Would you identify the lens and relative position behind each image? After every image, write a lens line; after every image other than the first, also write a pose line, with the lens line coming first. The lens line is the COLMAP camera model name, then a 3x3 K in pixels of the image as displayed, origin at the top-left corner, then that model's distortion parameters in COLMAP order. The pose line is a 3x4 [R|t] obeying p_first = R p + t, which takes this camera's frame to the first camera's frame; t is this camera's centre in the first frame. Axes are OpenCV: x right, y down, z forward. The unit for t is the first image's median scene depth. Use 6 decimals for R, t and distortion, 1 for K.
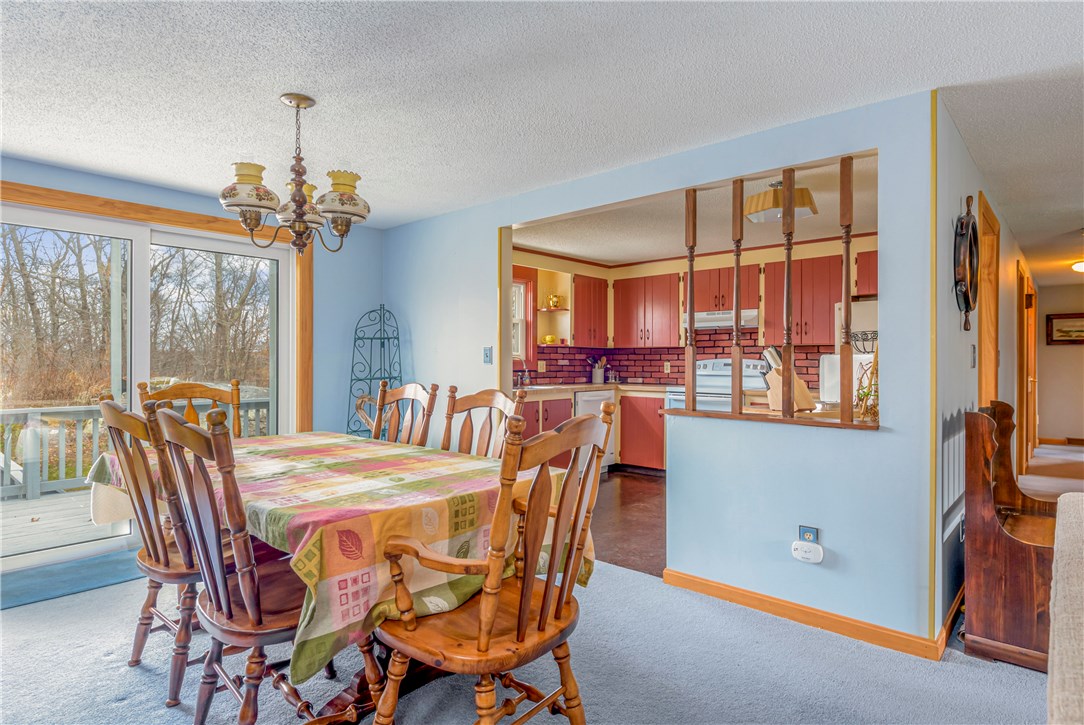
lens RADIAL K [[586.9, 0, 524.6], [0, 586.9, 364.0], [0, 0, 1]] dist [-0.006321, -0.002663]
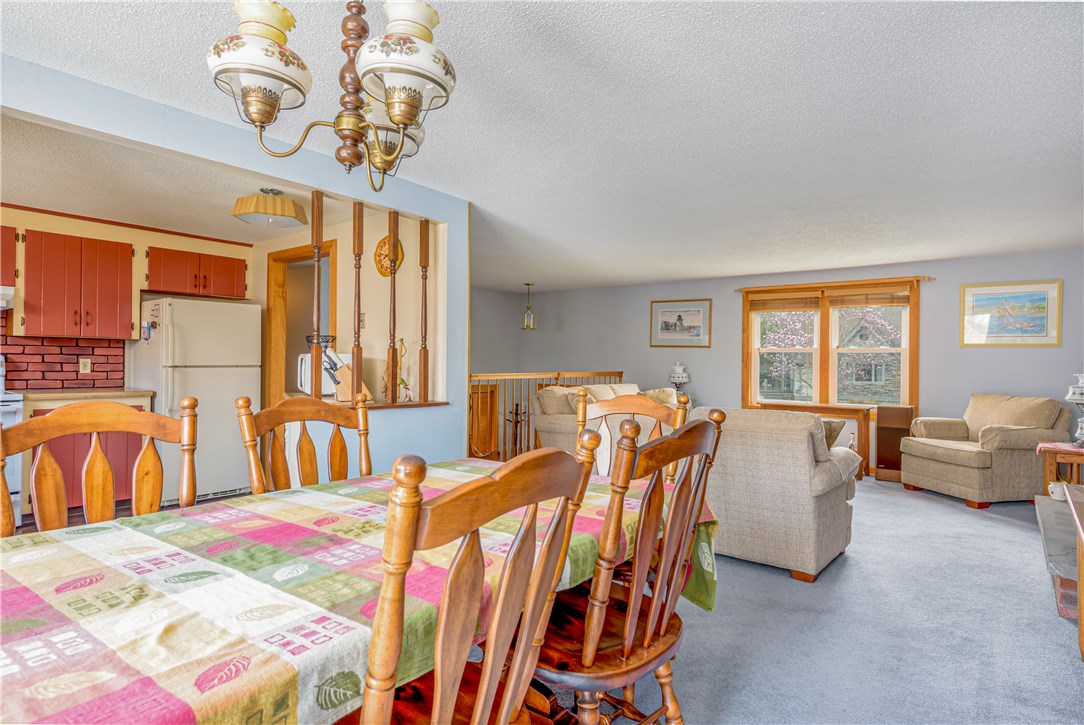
lens RADIAL K [[586.9, 0, 545.1], [0, 586.9, 363.5], [0, 0, 1]] dist [-0.006321, -0.002663]
pose [[-0.079557, -0.004119, 0.996822, -0.362439], [-0.006595, 0.999972, 0.003605, -0.001658], [-0.996809, -0.006287, -0.079582, 0.331475]]
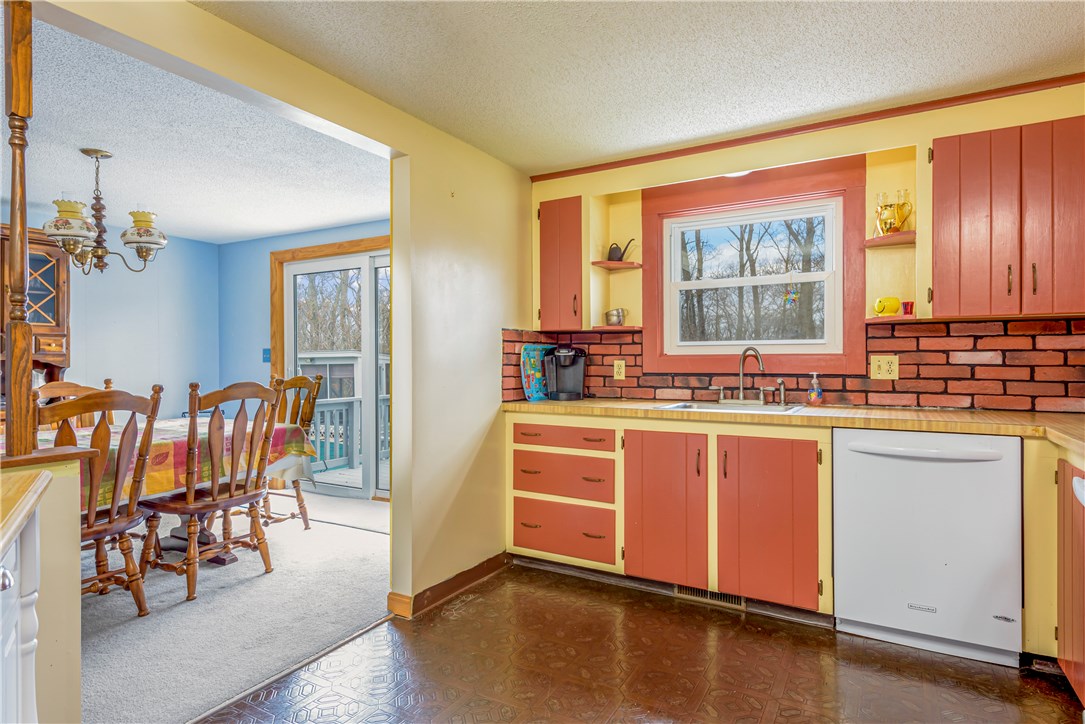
lens RADIAL K [[587.4, 0, 537.7], [0, 587.4, 356.4], [0, 0, 1]] dist [-0.006321, -0.002663]
pose [[0.200313, -0.007050, -0.979707, 0.418411], [-0.000536, 0.999973, -0.007305, -0.000660], [0.979732, 0.001988, 0.200304, 0.639942]]
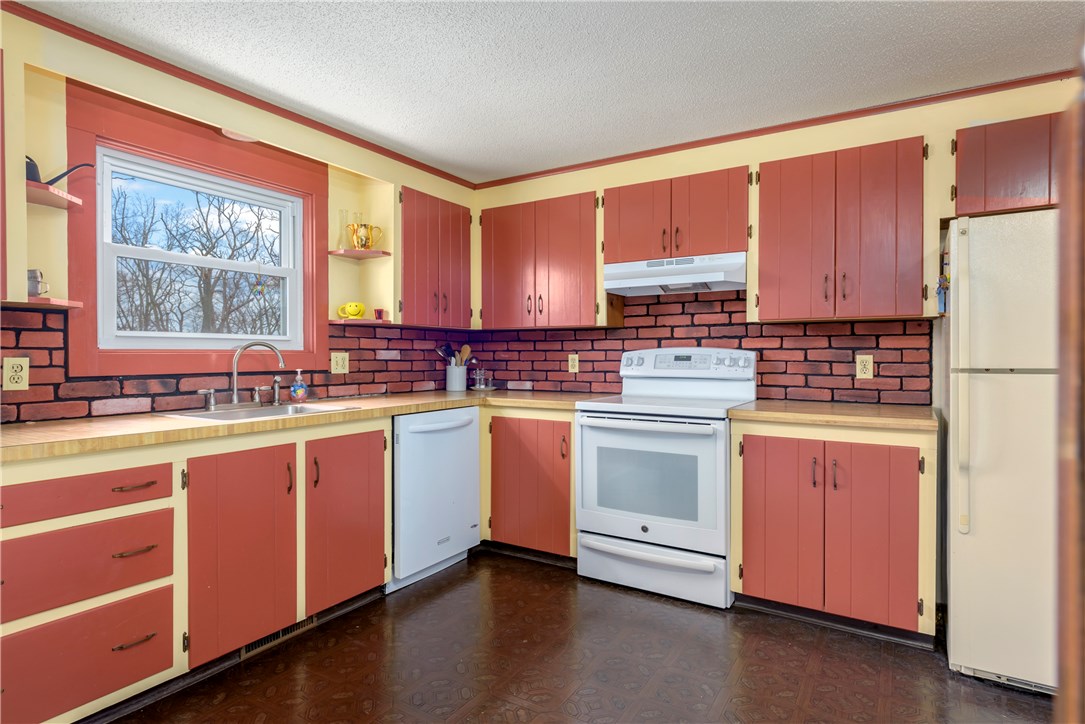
lens RADIAL K [[587.4, 0, 520.9], [0, 587.4, 357.8], [0, 0, 1]] dist [-0.006321, -0.002663]
pose [[0.985654, -0.003377, 0.168743, 0.098591], [0.003247, 0.999994, 0.001048, -0.000301], [-0.168745, -0.000485, 0.985660, 0.458639]]
